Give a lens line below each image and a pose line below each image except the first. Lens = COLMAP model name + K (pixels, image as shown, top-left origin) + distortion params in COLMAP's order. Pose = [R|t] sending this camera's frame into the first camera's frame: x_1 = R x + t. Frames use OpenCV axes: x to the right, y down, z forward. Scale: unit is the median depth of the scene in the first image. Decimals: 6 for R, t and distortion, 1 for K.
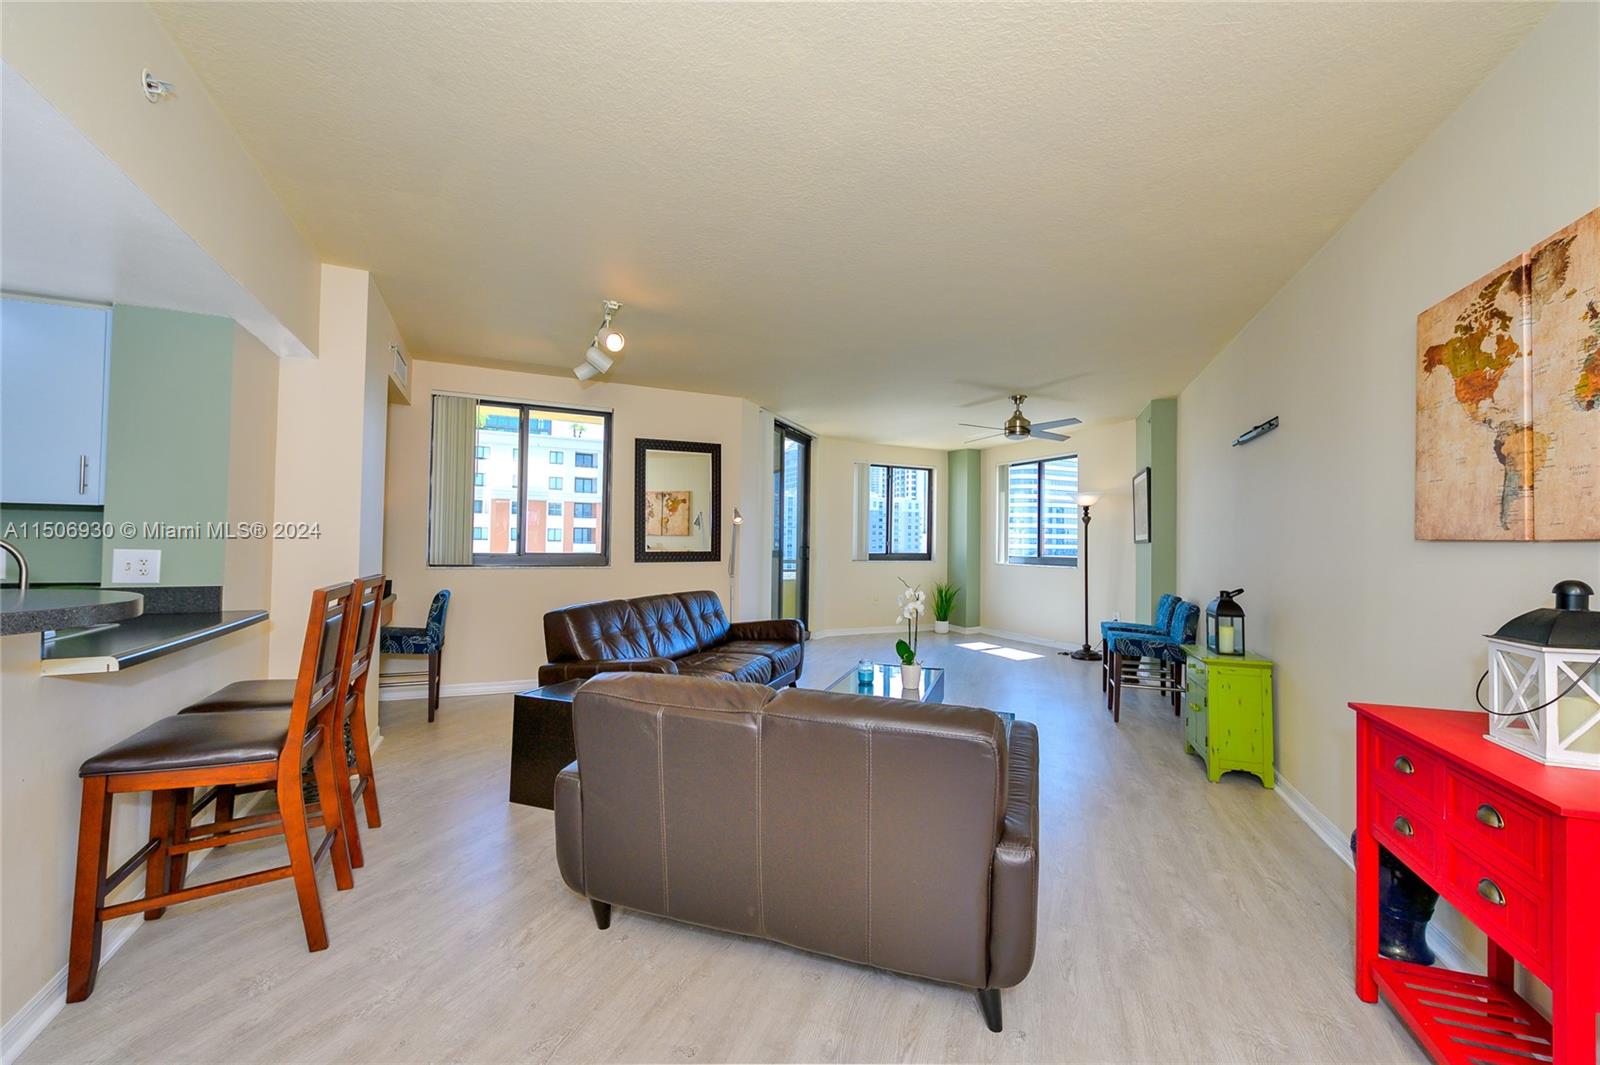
lens RADIAL K [[639.7, 0, 795.1], [0, 639.7, 528.0], [0, 0, 1]] dist [-0.004311, -0.000427]
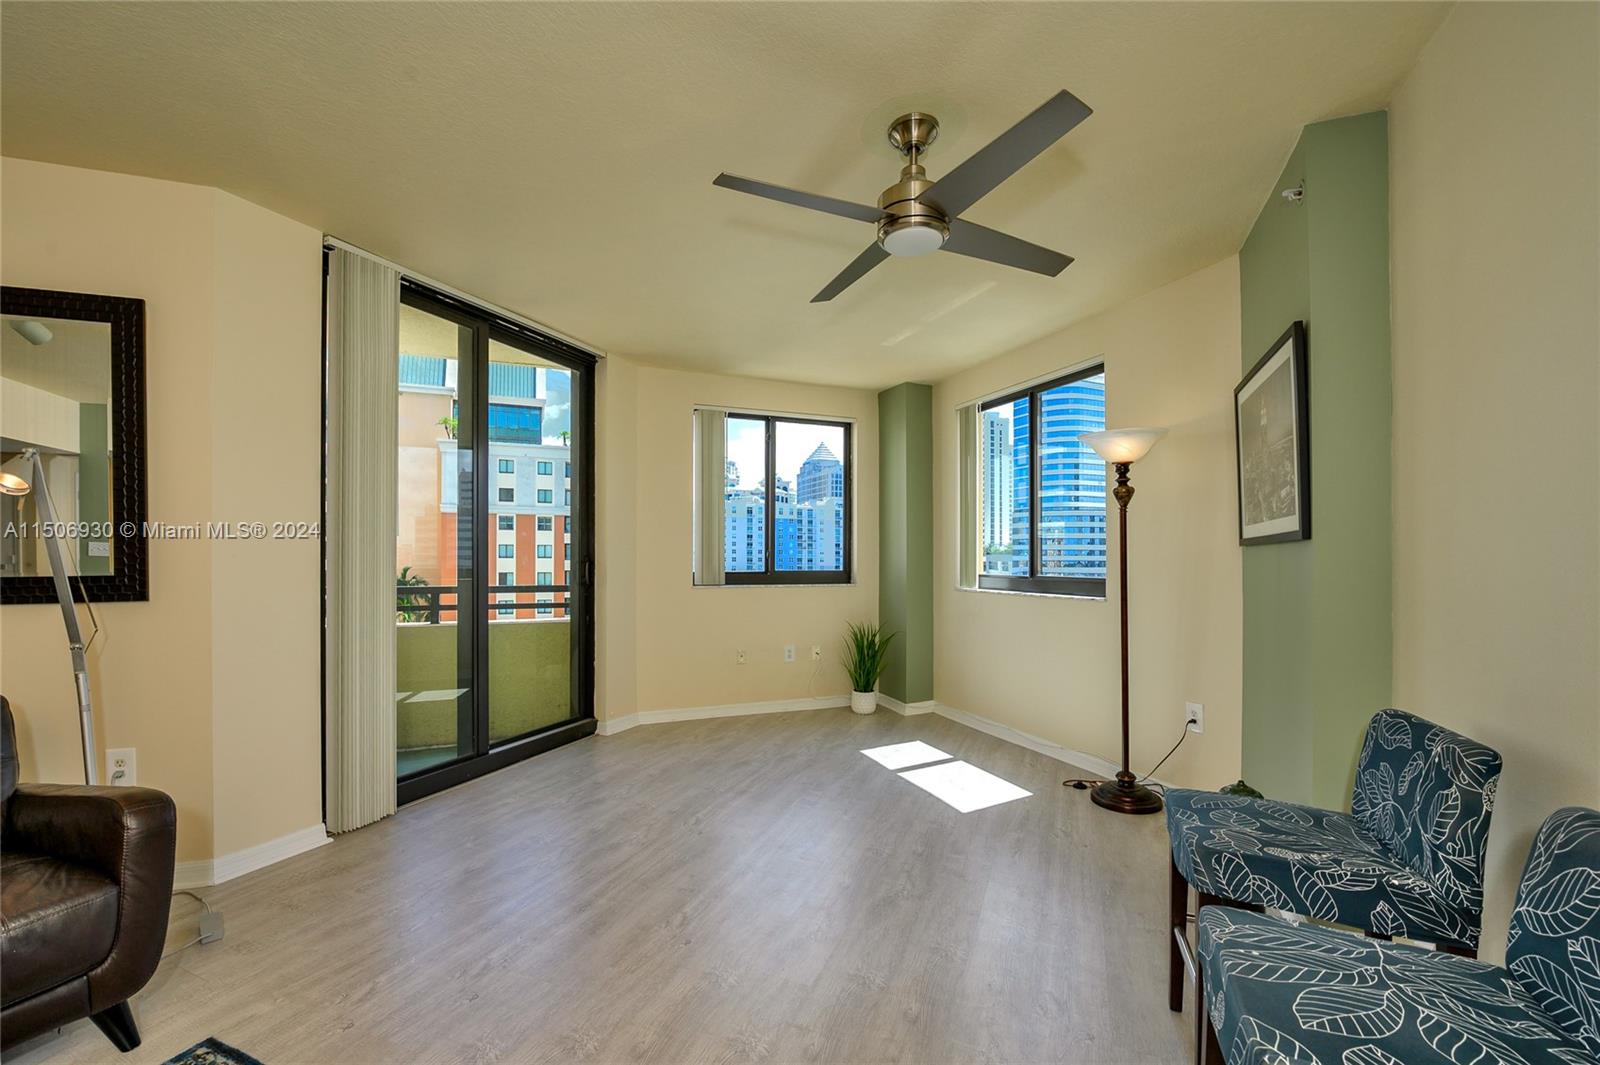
lens RADIAL K [[651.2, 0, 788.9], [0, 651.2, 551.8], [0, 0, 1]] dist [-0.020428, -0.000148]
pose [[0.998244, -0.012471, -0.057901, 0.213130], [0.013331, 0.999806, 0.014495, 0.015167], [0.057709, -0.015241, 0.998217, 0.459152]]
